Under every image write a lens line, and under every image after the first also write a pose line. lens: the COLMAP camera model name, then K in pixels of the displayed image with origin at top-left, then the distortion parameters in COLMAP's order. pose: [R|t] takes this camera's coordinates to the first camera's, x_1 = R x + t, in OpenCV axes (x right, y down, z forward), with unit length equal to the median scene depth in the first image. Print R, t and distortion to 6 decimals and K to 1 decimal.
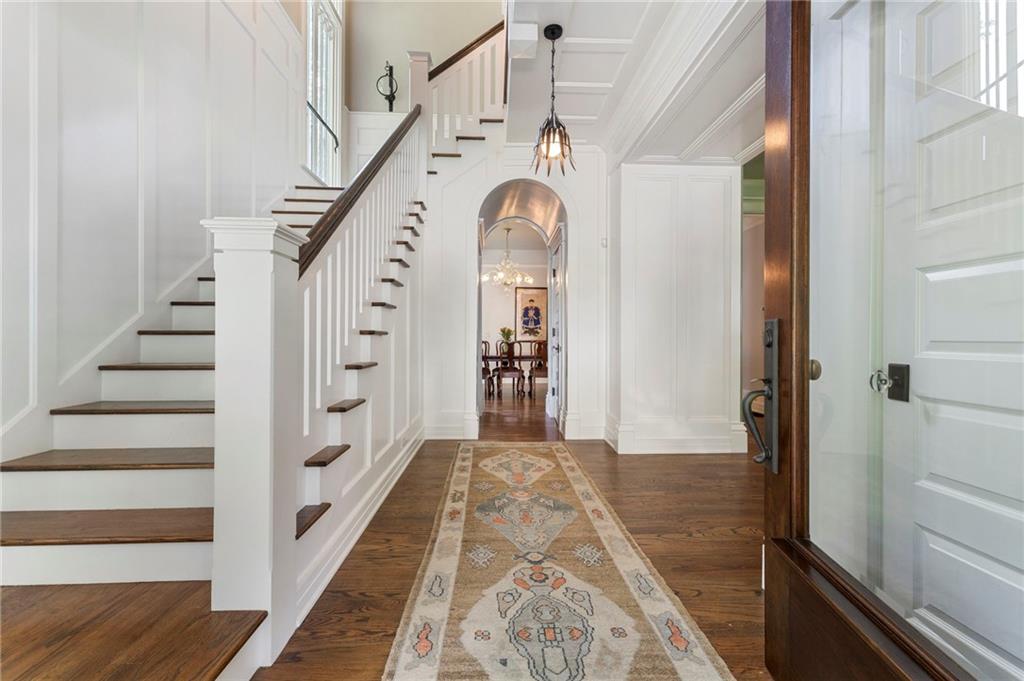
lens RADIAL K [[440.6, 0, 512.8], [0, 440.6, 336.5], [0, 0, 1]] dist [-0.000084, -0.000036]
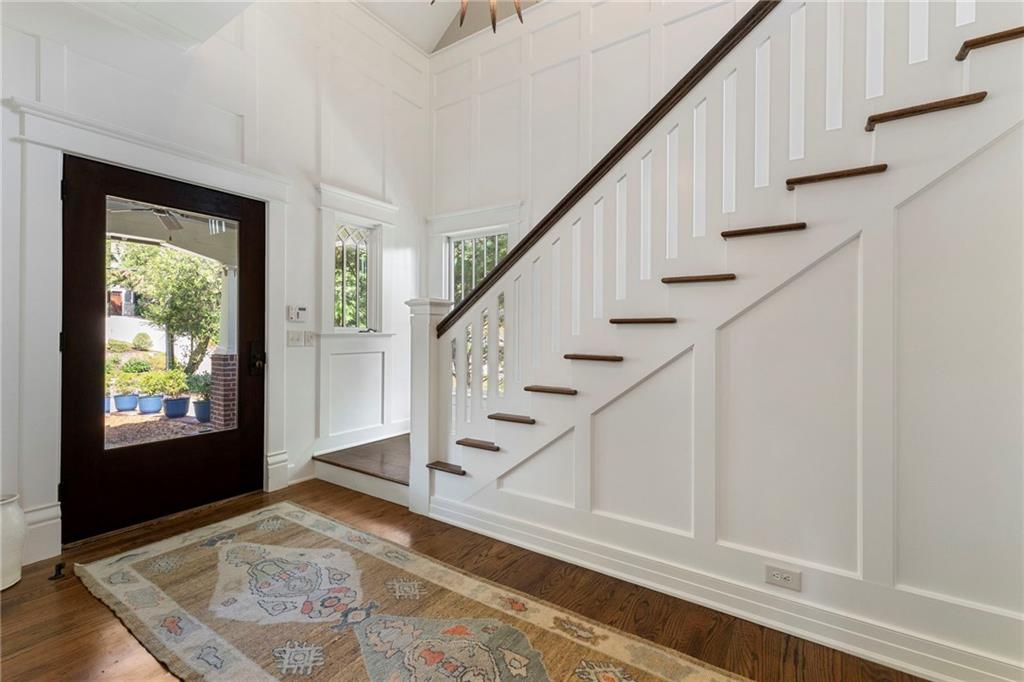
lens RADIAL K [[440.6, 0, 511.4], [0, 440.6, 336.7], [0, 0, 1]] dist [-0.000084, -0.000036]
pose [[-0.590254, -0.001739, -0.807216, 0.621591], [-0.007555, 0.999966, 0.003369, -0.064969], [0.807182, 0.008087, -0.590247, 1.901914]]
